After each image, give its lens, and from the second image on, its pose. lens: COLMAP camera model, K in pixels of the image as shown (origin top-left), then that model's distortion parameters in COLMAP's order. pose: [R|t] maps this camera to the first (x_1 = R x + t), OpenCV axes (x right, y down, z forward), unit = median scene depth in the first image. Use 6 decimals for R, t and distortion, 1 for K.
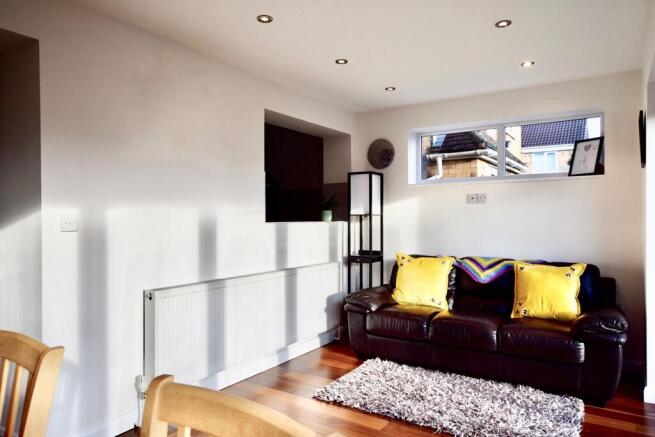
lens RADIAL K [[448.6, 0, 327.5], [0, 448.6, 218.5], [0, 0, 1]] dist [0.001008, 0.001721]
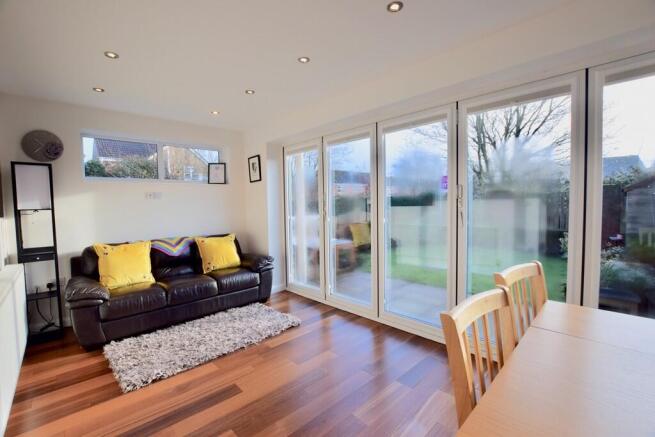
lens RADIAL K [[288.2, 0, 327.5], [0, 288.2, 218.5], [0, 0, 1]] dist [-0.001239, -0.000310]
pose [[0.222744, -0.052448, 0.973465, -0.440878], [0.018667, 0.998598, 0.049531, -0.010304], [-0.974698, 0.007139, 0.223411, 0.344646]]
